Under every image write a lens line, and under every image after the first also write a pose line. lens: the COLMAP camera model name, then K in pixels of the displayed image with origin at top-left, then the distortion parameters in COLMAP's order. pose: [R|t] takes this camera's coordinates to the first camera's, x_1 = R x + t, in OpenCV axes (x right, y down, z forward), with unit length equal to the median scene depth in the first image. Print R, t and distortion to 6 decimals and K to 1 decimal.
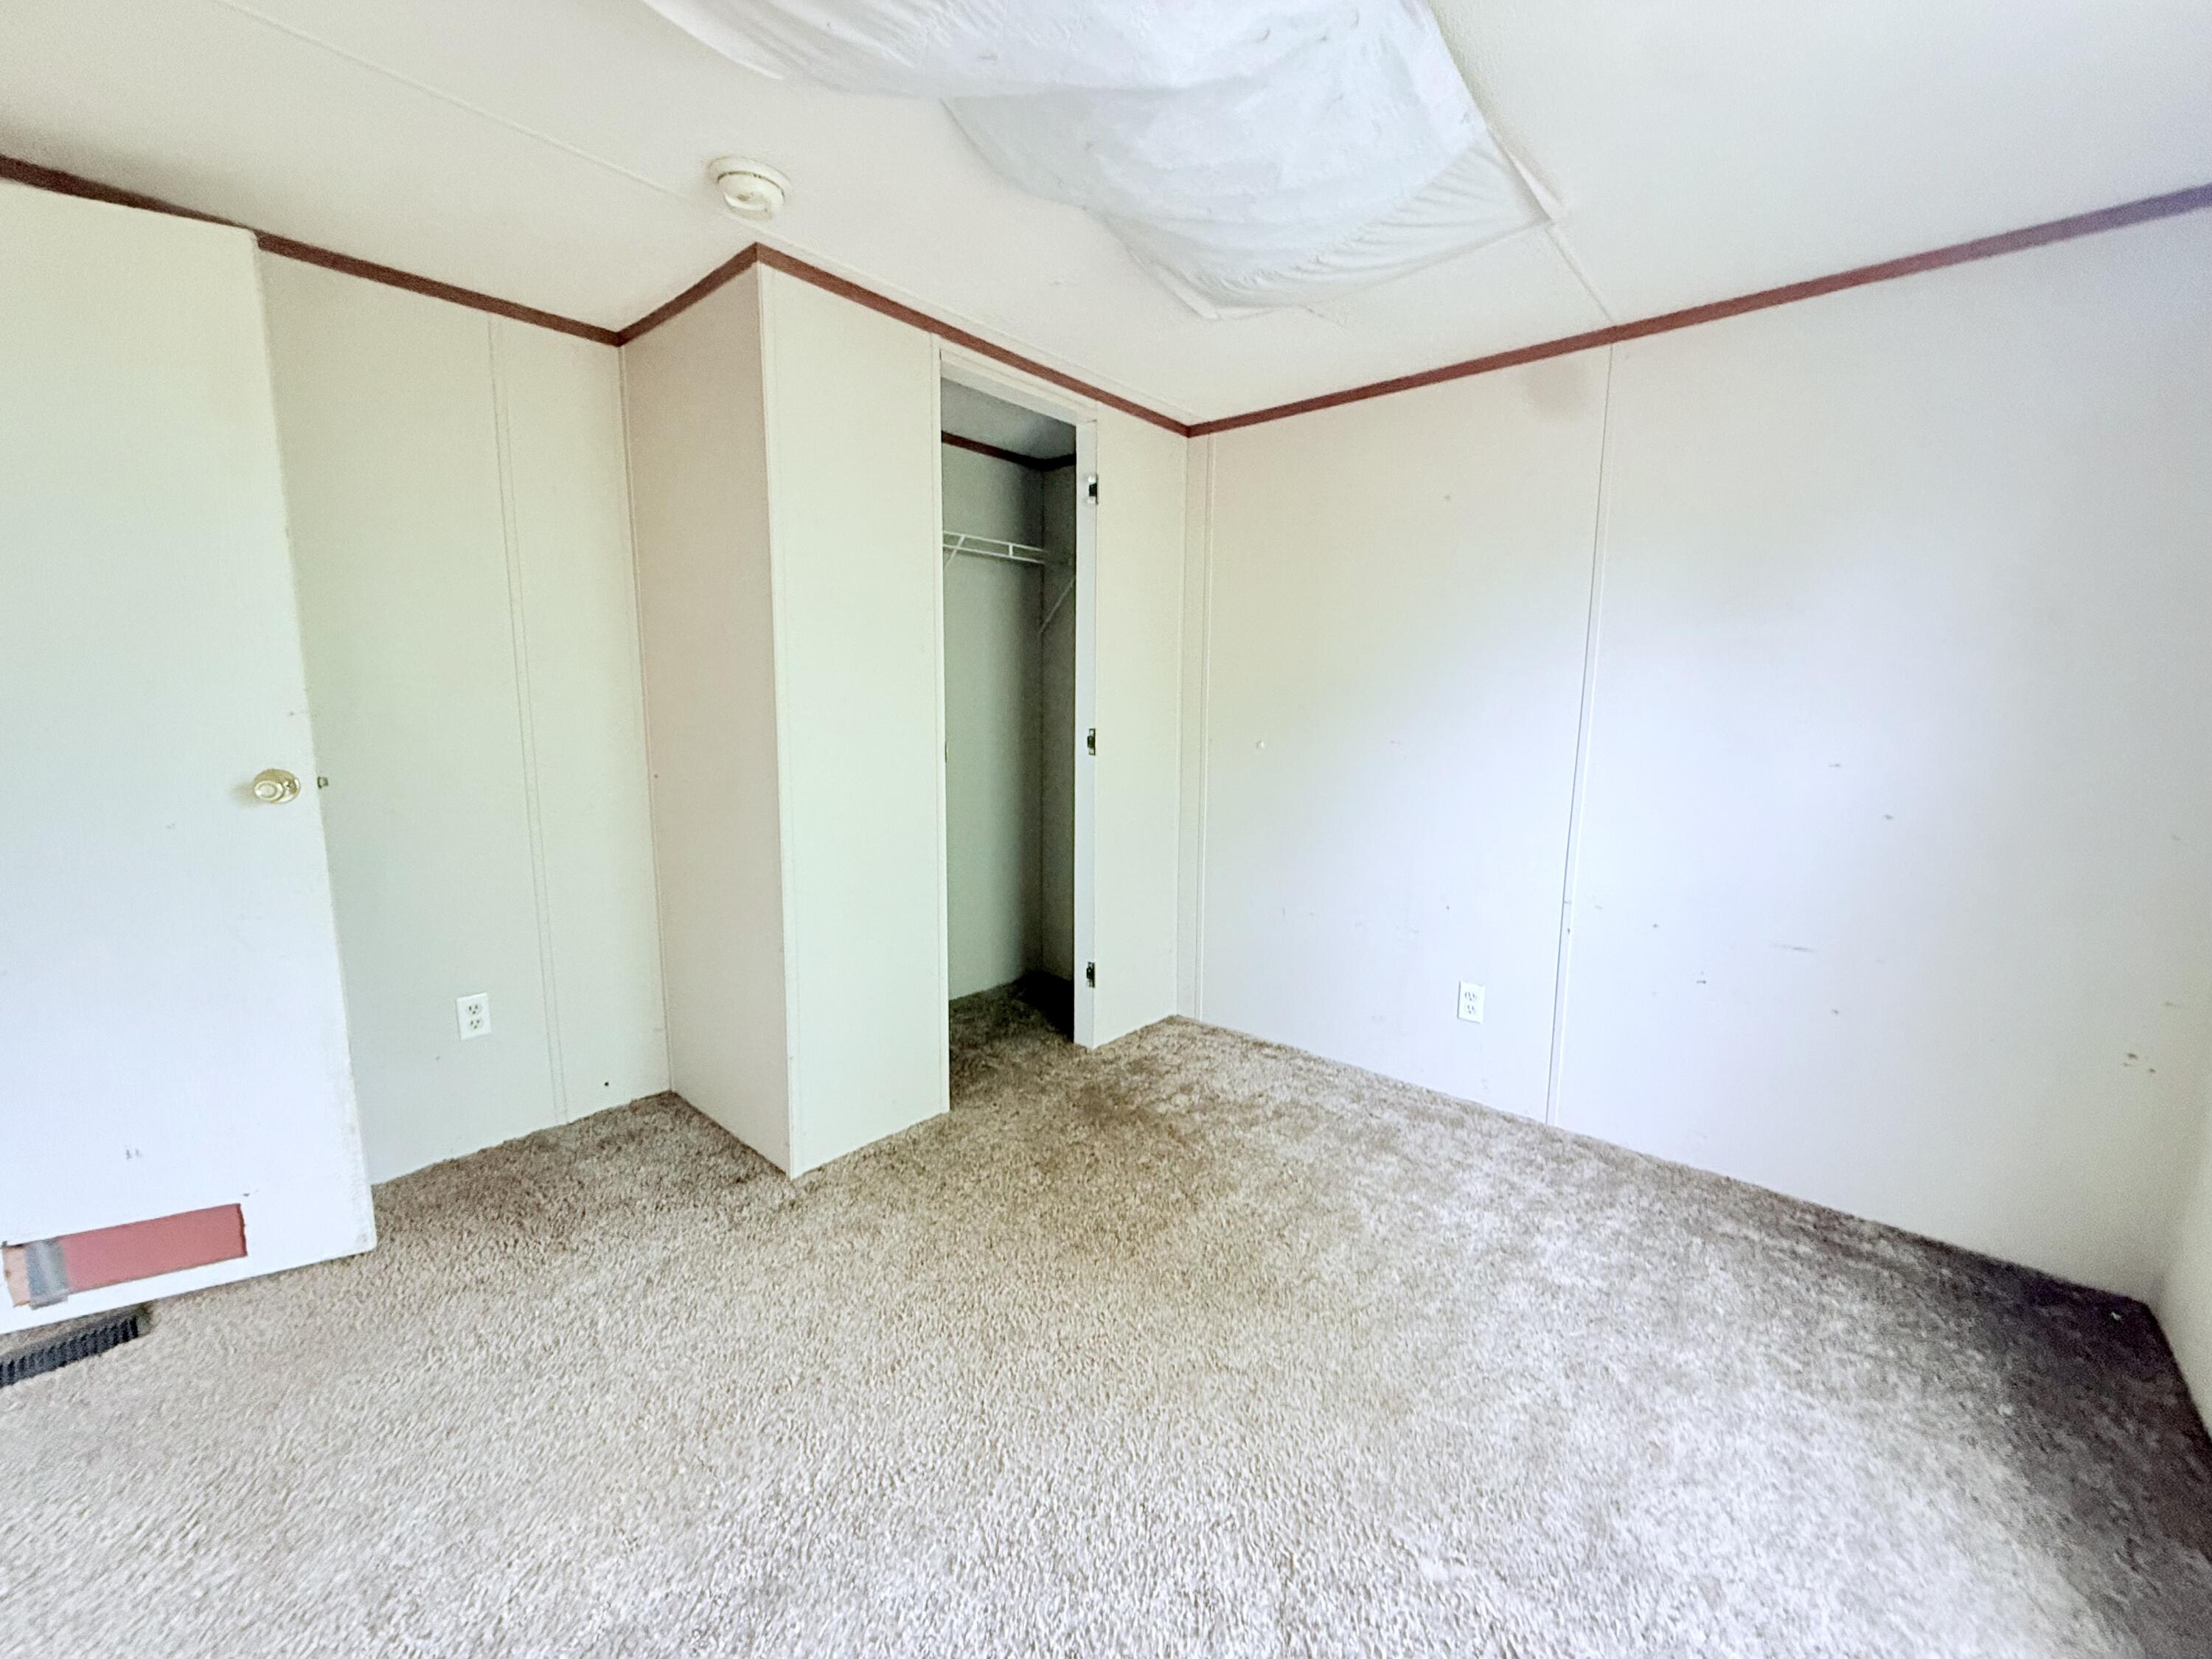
lens RADIAL K [[887.1, 0, 1103.1], [0, 887.1, 830.5], [0, 0, 1]] dist [-0.002281, 0.001782]
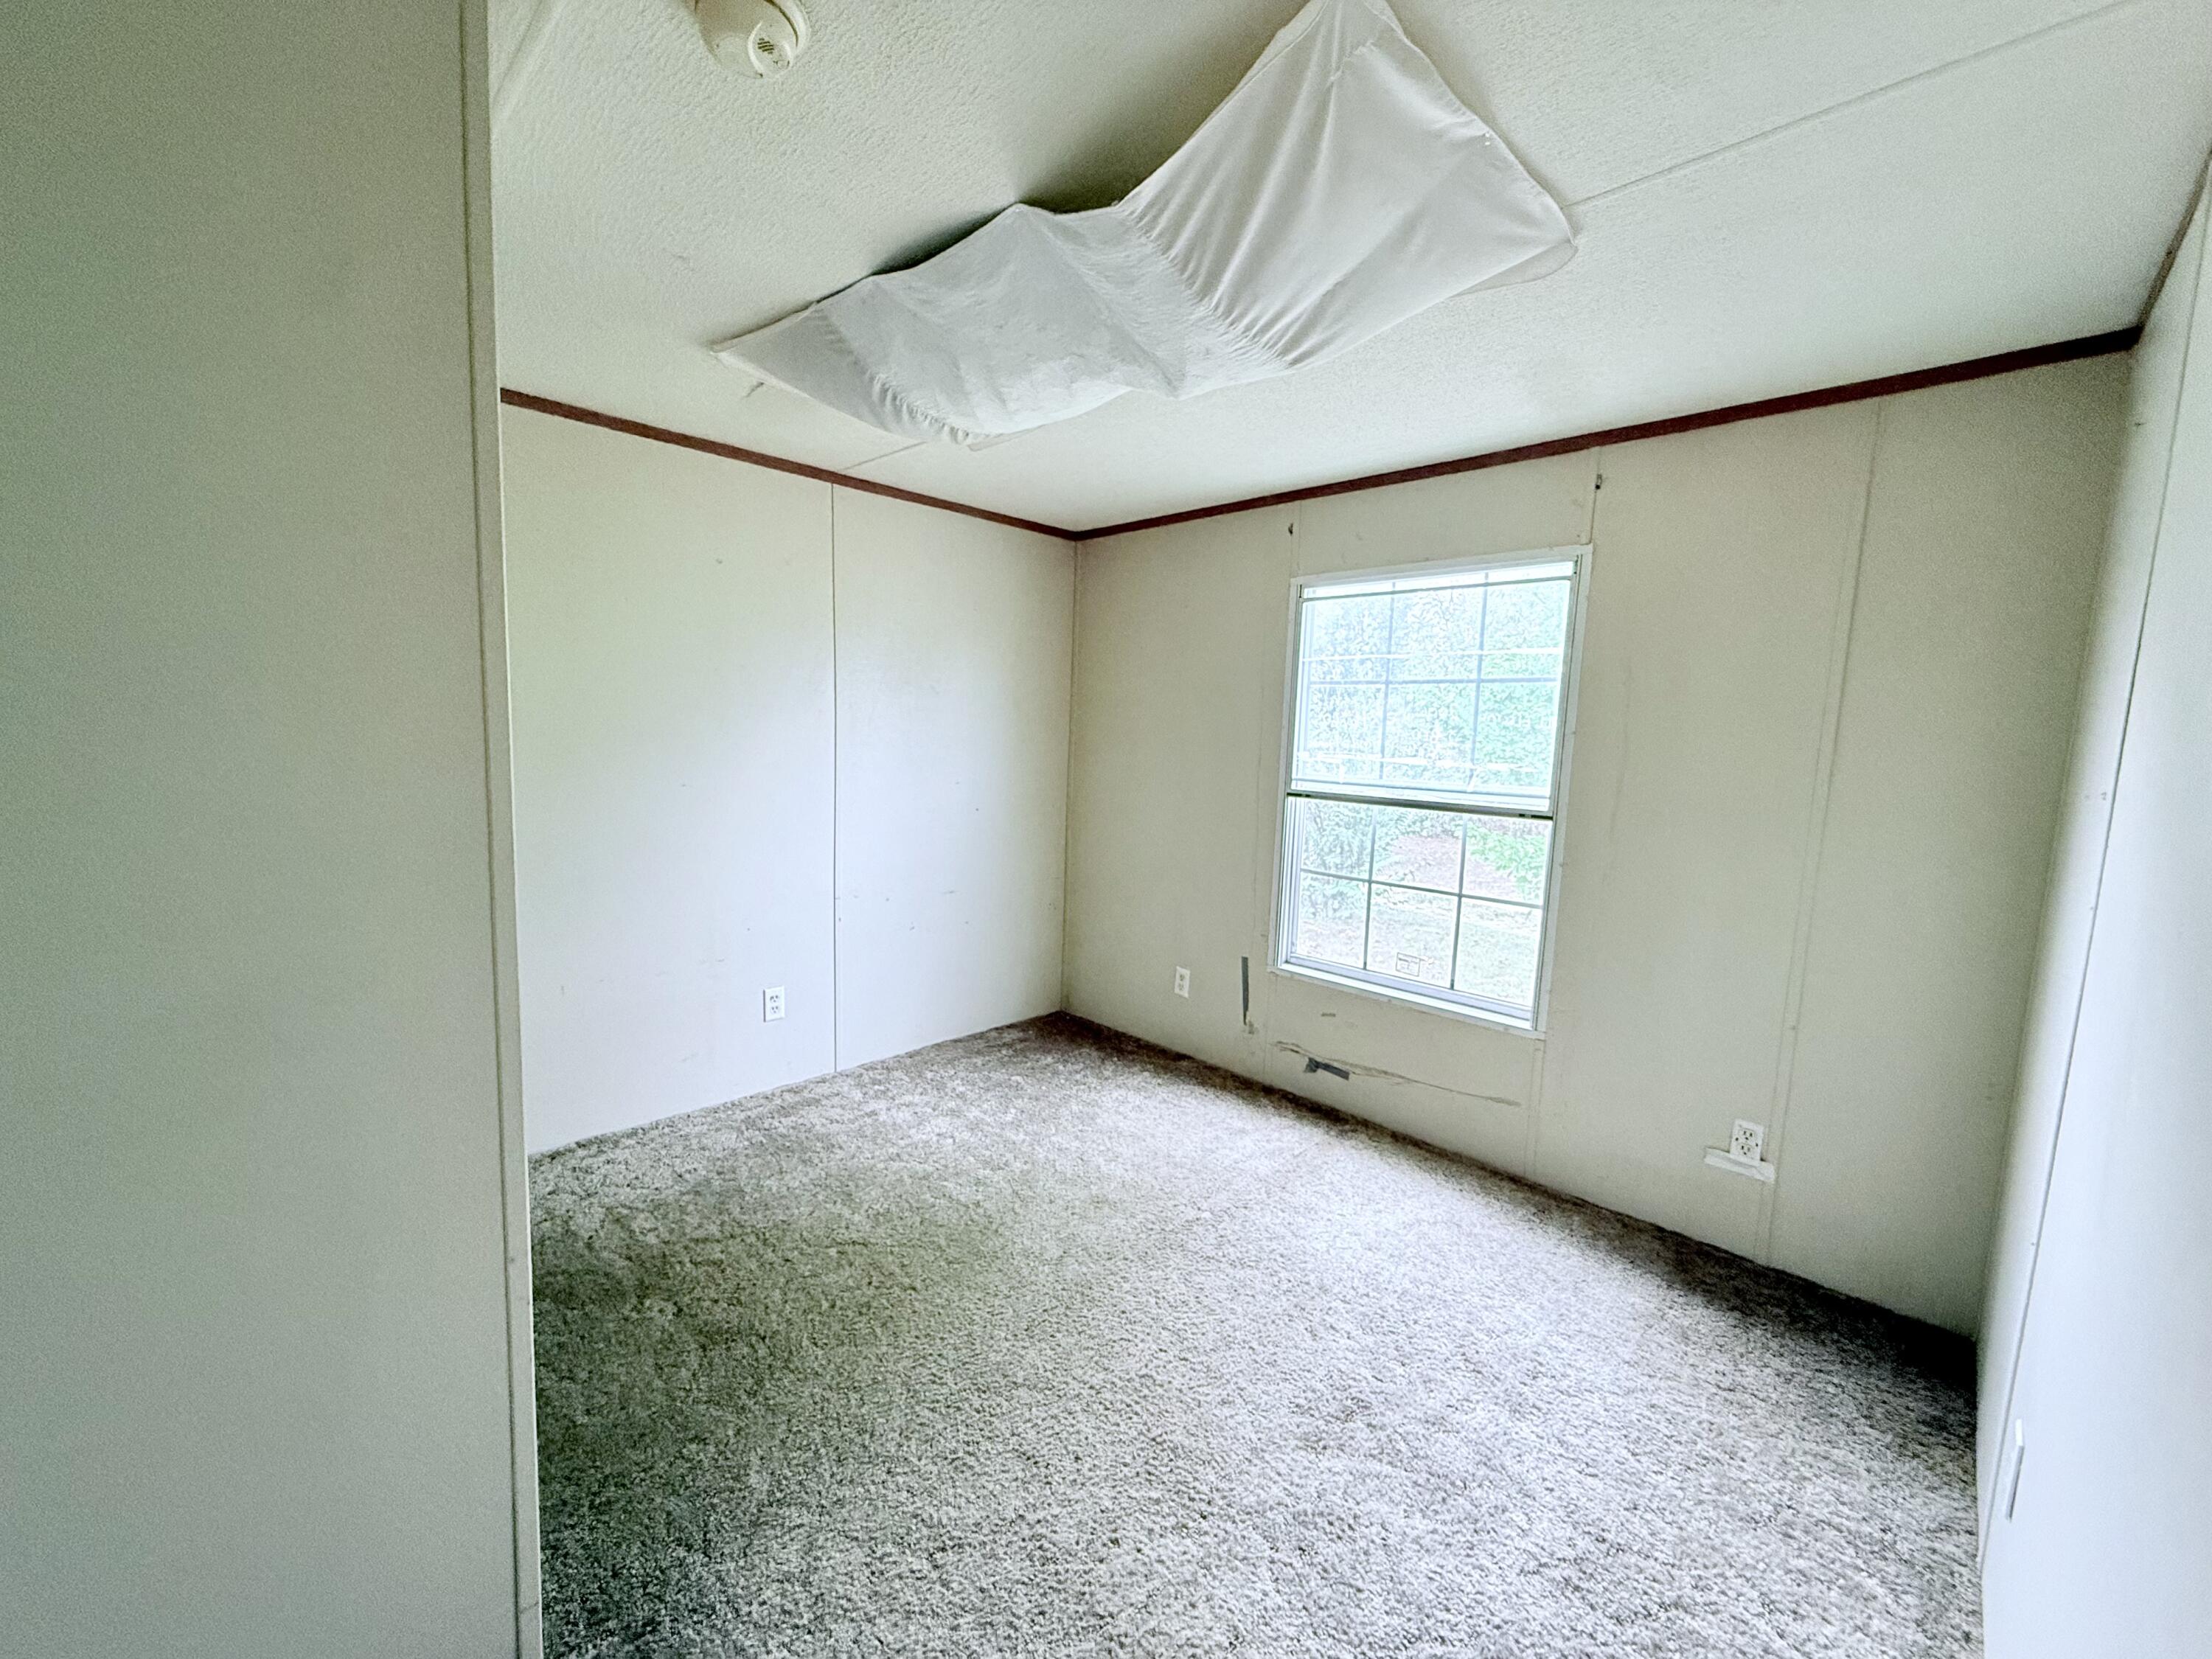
lens RADIAL K [[887.1, 0, 1103.3], [0, 887.1, 830.9], [0, 0, 1]] dist [-0.002281, 0.001782]
pose [[0.049364, -0.125194, 0.990903, -0.827012], [0.112182, 0.986530, 0.119053, -0.143517], [-0.992461, 0.105284, 0.062744, 0.573233]]
